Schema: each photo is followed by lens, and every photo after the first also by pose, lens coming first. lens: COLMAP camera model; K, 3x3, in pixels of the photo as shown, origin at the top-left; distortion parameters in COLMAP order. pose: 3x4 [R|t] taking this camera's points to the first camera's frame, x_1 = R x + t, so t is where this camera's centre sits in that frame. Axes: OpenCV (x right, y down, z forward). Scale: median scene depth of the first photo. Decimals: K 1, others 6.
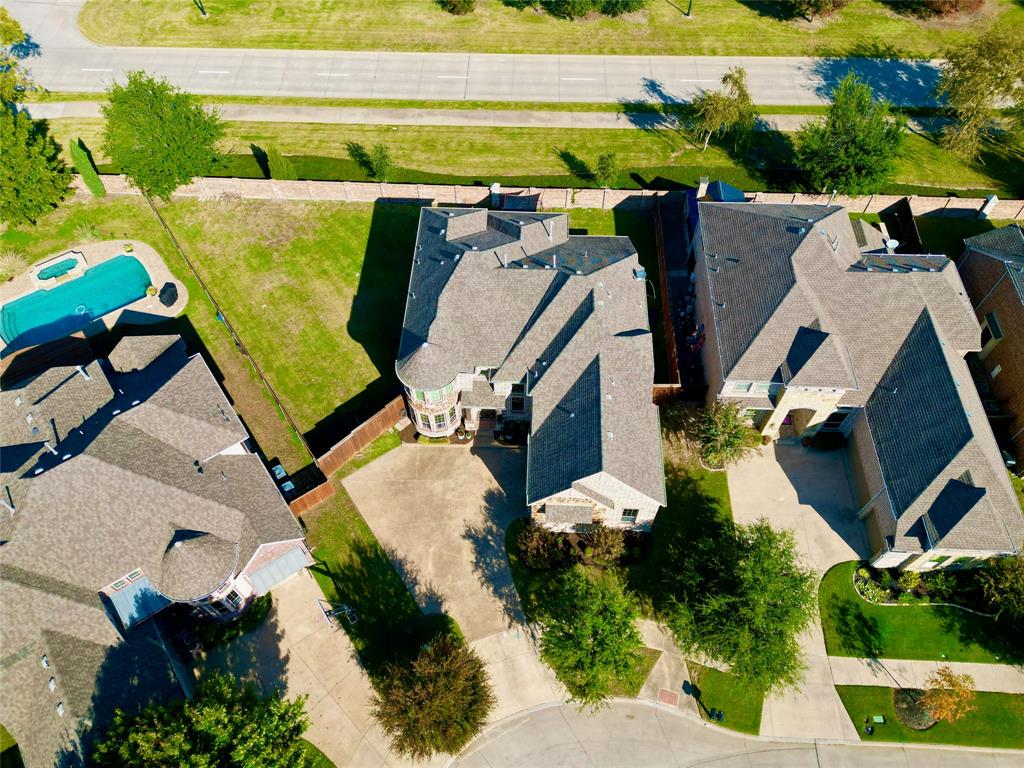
lens RADIAL K [[711.9, 0, 512.0], [0, 711.9, 384.0], [0, 0, 1]] dist [0.005896, 0.001568]
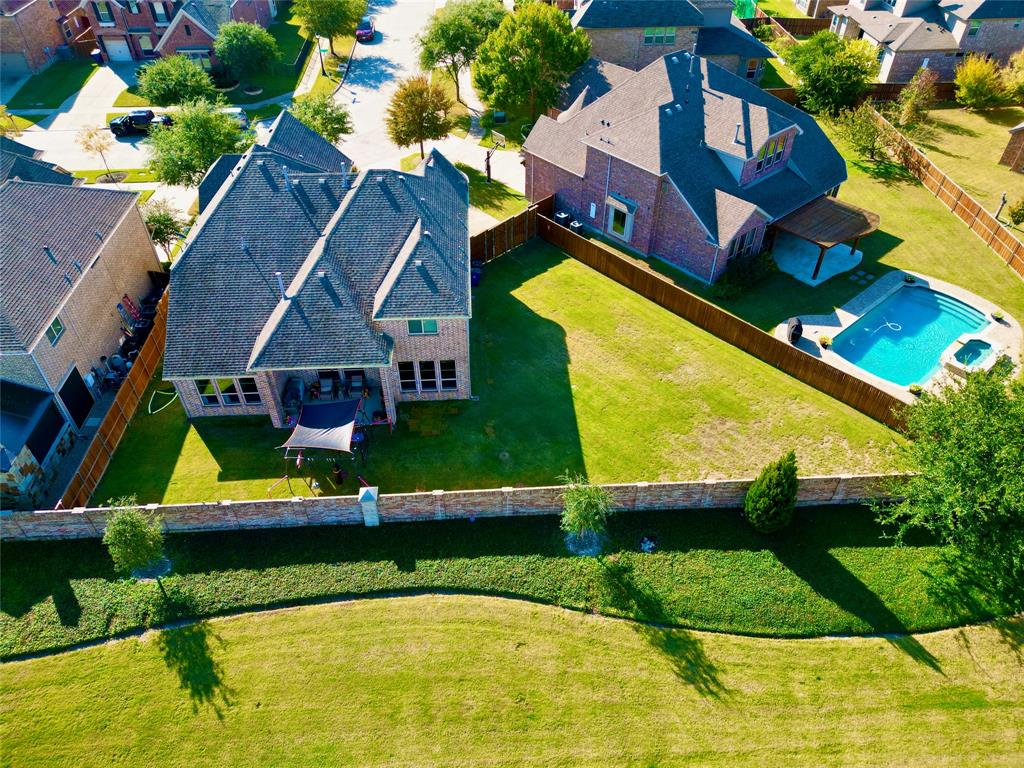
lens RADIAL K [[711.9, 0, 512.0], [0, 711.9, 384.0], [0, 0, 1]] dist [0.005896, 0.001568]
pose [[-0.995189, 0.060693, -0.076904, -0.101804], [-0.084920, -0.142982, 0.986075, -0.861221], [0.048852, 0.987863, 0.147448, 0.905679]]
